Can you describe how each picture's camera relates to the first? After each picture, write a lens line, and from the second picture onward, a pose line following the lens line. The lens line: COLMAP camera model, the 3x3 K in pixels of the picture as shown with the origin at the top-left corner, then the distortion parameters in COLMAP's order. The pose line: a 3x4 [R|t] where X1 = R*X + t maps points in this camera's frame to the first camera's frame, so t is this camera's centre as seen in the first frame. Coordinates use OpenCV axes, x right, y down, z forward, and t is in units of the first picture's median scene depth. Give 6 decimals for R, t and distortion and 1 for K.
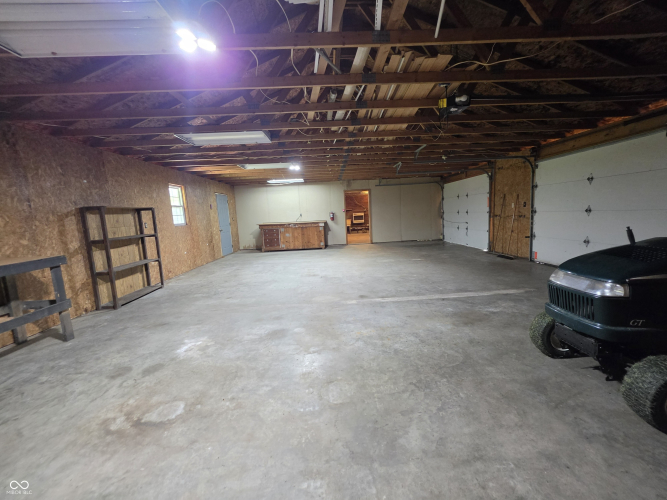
lens RADIAL K [[274.0, 0, 338.9], [0, 274.0, 246.0], [0, 0, 1]] dist [-0.001419, -0.000230]
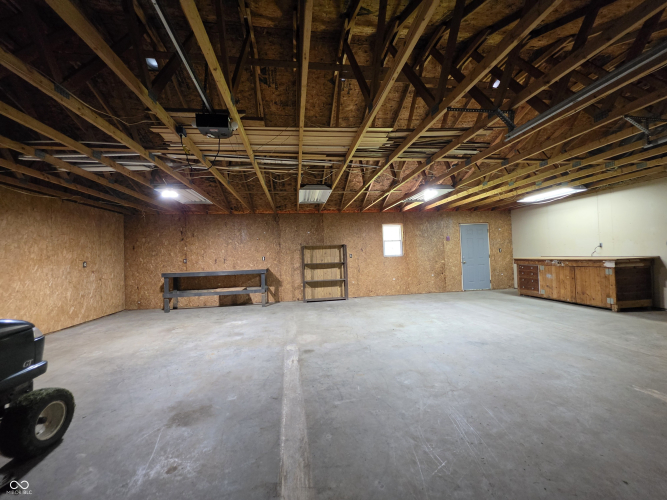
lens RADIAL K [[274.0, 0, 338.9], [0, 274.0, 246.0], [0, 0, 1]] dist [-0.001419, -0.000230]
pose [[0.099145, 0.008866, -0.995033, 0.953302], [-0.090094, 0.995933, -0.000103, -0.154322], [0.990986, 0.089656, 0.099541, 0.984574]]
